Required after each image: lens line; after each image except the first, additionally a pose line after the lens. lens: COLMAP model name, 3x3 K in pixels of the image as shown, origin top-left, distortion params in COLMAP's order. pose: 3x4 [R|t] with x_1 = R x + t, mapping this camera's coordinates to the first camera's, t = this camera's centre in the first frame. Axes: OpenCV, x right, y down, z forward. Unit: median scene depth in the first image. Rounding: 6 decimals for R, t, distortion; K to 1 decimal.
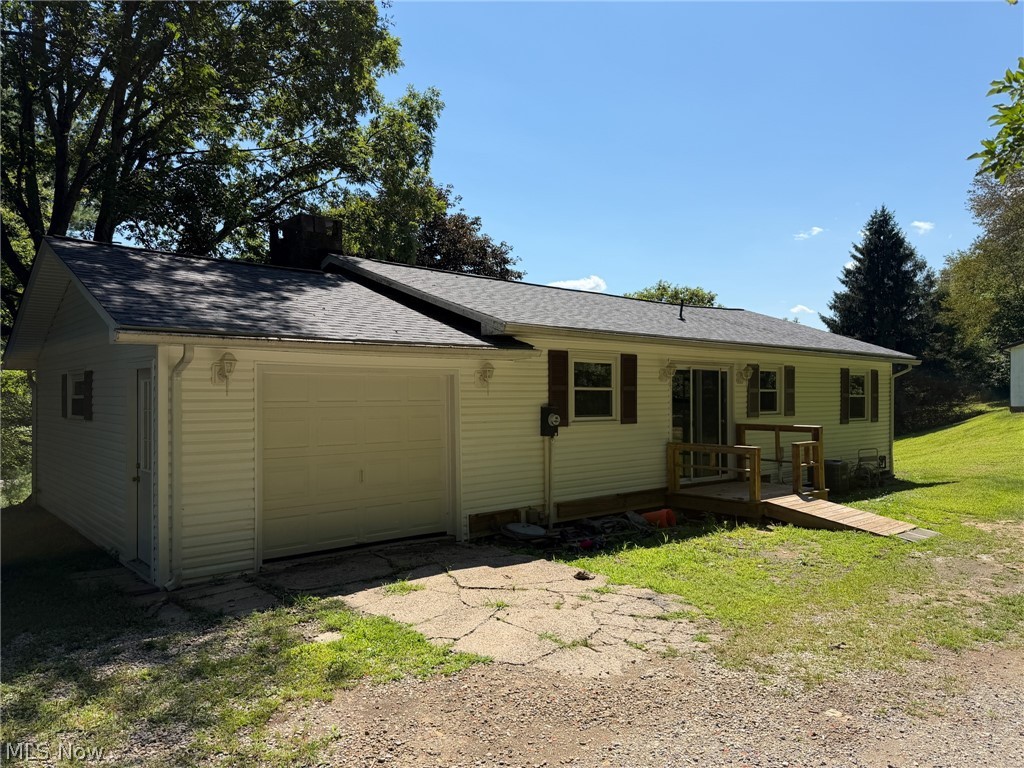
lens RADIAL K [[701.5, 0, 512.0], [0, 701.5, 384.0], [0, 0, 1]] dist [0.083587, -0.130353]
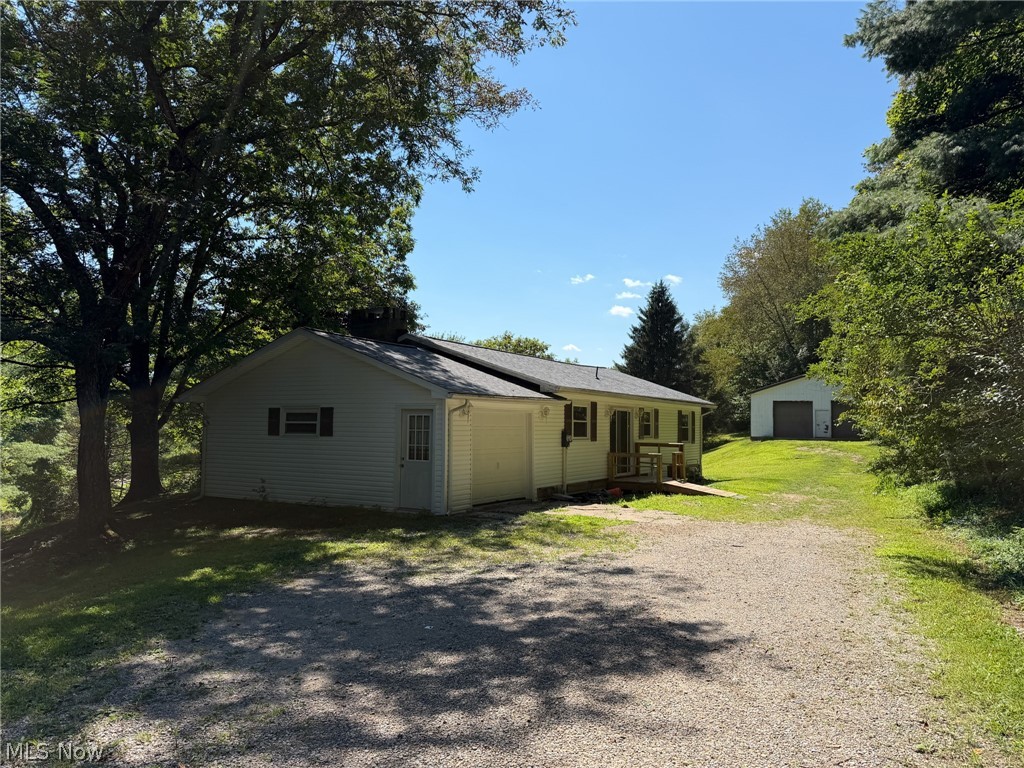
lens RADIAL K [[701.5, 0, 512.0], [0, 701.5, 384.0], [0, 0, 1]] dist [0.083587, -0.130353]
pose [[0.953041, 0.029490, 0.301402, -0.161952], [-0.016820, 0.998866, -0.044547, -0.001471], [-0.302373, 0.037386, 0.952456, -0.179553]]
